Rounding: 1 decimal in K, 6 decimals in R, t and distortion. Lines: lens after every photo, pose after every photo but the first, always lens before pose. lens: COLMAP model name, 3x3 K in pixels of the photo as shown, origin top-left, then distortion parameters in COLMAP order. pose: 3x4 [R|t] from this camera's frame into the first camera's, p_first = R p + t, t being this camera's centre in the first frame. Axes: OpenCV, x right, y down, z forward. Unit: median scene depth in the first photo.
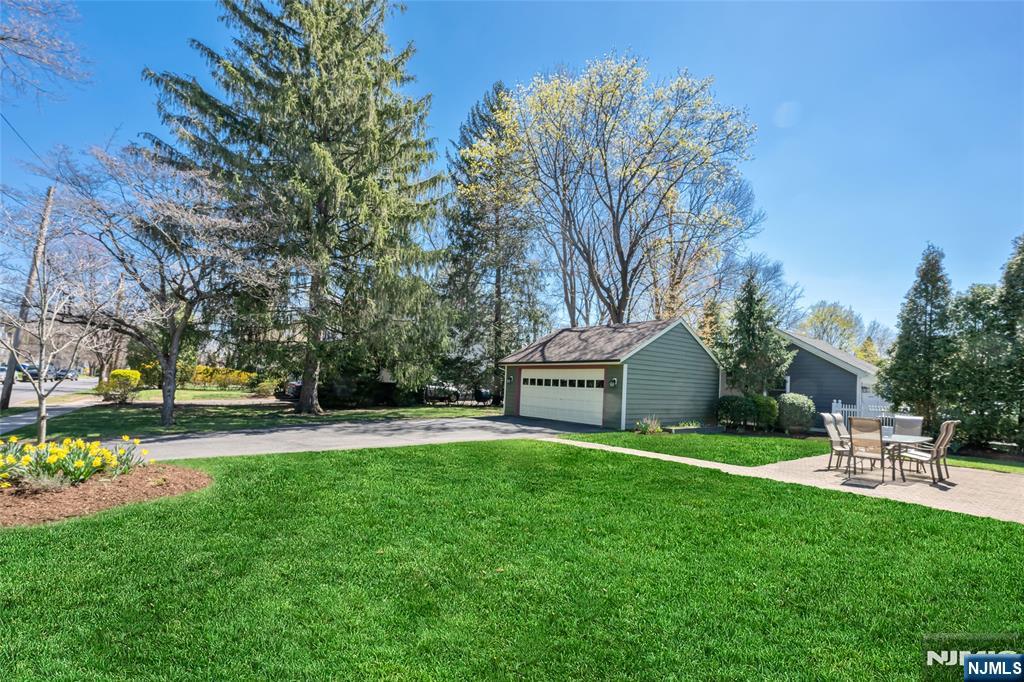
lens RADIAL K [[450.2, 0, 512.3], [0, 450.2, 354.4], [0, 0, 1]] dist [-0.000500, 0.000031]
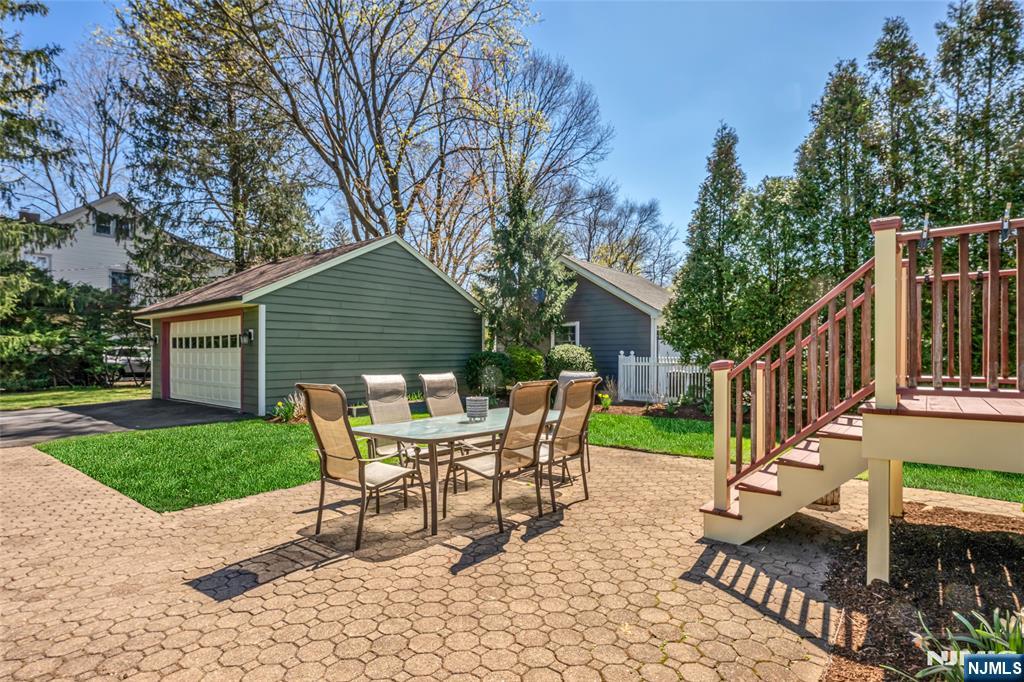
lens RADIAL K [[518.0, 0, 512.0], [0, 518.0, 341.0], [0, 0, 1]] dist [-0.001138, -0.000284]
pose [[0.976282, -0.038241, 0.213097, 0.382880], [0.027762, 0.998263, 0.051956, 0.038421], [-0.214714, -0.044808, 0.975649, 0.241883]]
